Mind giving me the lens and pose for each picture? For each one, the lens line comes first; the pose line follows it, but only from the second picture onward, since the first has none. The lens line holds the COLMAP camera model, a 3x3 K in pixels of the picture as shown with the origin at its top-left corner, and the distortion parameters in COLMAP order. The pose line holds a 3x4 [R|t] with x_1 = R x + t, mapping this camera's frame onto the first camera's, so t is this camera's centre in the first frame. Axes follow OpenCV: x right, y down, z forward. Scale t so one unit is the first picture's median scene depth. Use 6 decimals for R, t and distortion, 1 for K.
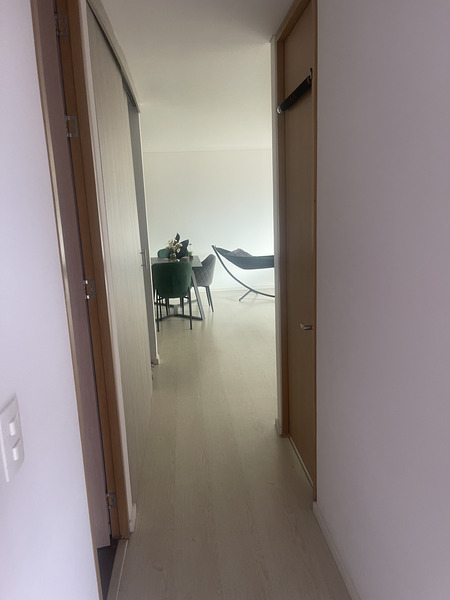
lens RADIAL K [[447.5, 0, 225.0], [0, 447.5, 300.0], [0, 0, 1]] dist [0.001137, 0.000056]
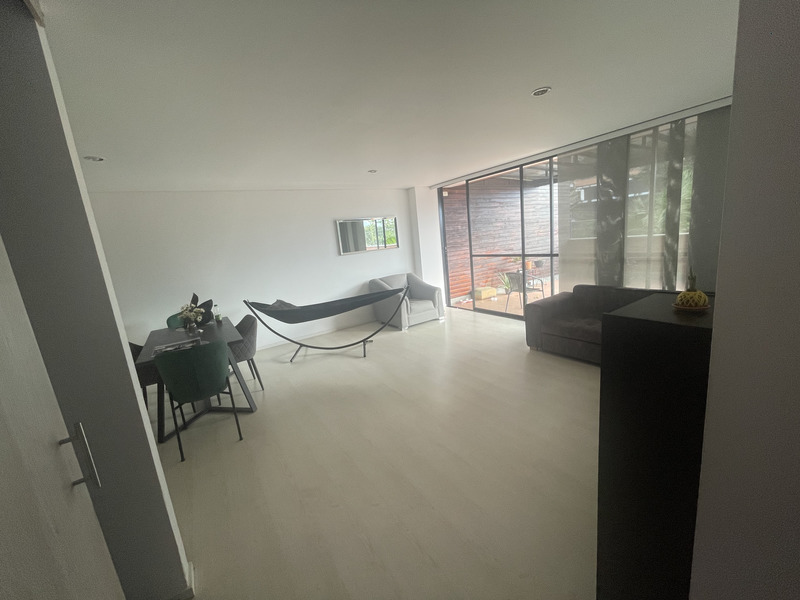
lens RADIAL K [[322.7, 0, 400.0], [0, 322.7, 300.0], [0, 0, 1]] dist [-0.001336, -0.000151]
pose [[0.885203, -0.137278, 0.444490, -0.042667], [0.157601, 0.987463, -0.008890, -0.080251], [-0.437697, 0.077921, 0.895740, 0.372154]]
